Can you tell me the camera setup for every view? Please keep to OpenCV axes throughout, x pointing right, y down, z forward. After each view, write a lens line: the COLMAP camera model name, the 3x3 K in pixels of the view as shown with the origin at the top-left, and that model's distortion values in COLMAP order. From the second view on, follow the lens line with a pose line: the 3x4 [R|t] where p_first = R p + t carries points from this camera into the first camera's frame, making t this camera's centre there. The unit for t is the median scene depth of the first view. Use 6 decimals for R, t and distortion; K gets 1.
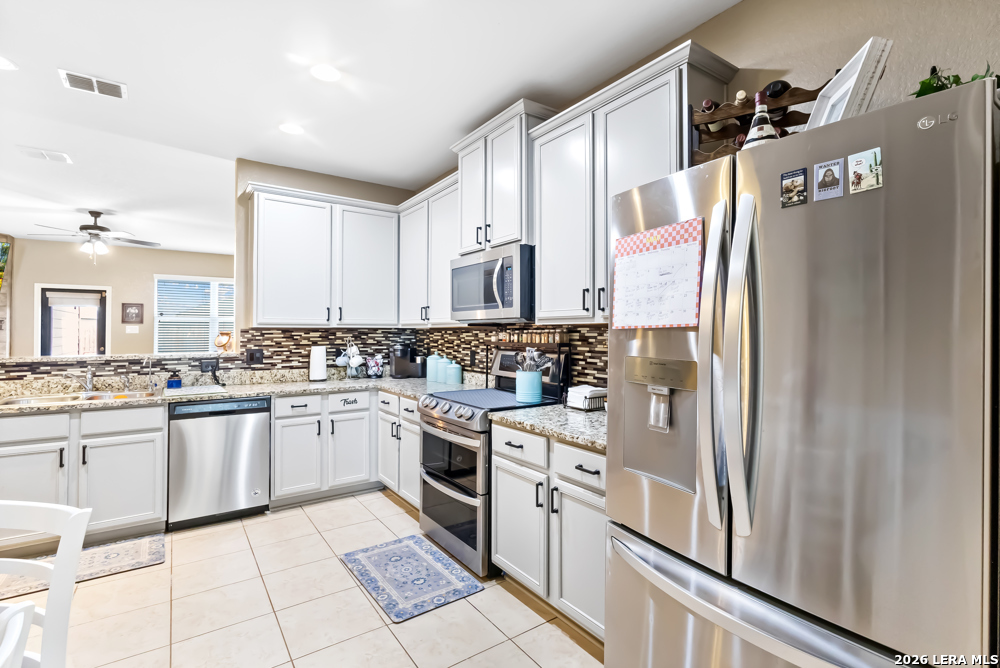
lens RADIAL K [[466.1, 0, 501.8], [0, 466.1, 325.6], [0, 0, 1]] dist [-0.003901, 0.001012]
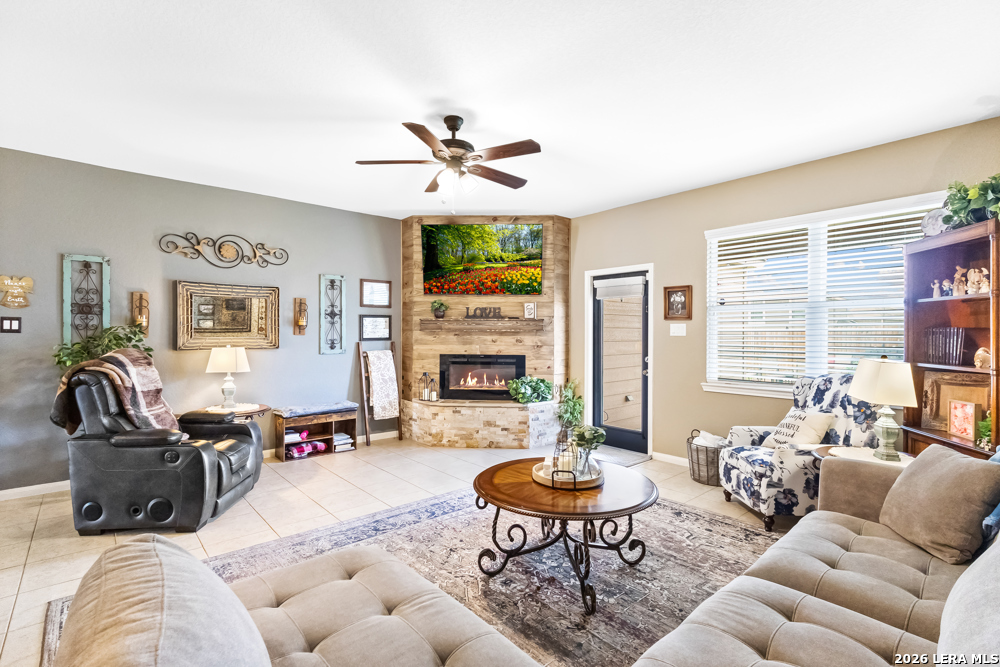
lens RADIAL K [[466.1, 0, 503.6], [0, 466.1, 331.7], [0, 0, 1]] dist [-0.003901, 0.001012]
pose [[0.112817, 0.004933, -0.993604, -0.465630], [-0.008242, 0.999958, 0.004029, 0.020577], [0.993582, 0.007735, 0.112853, 1.476784]]
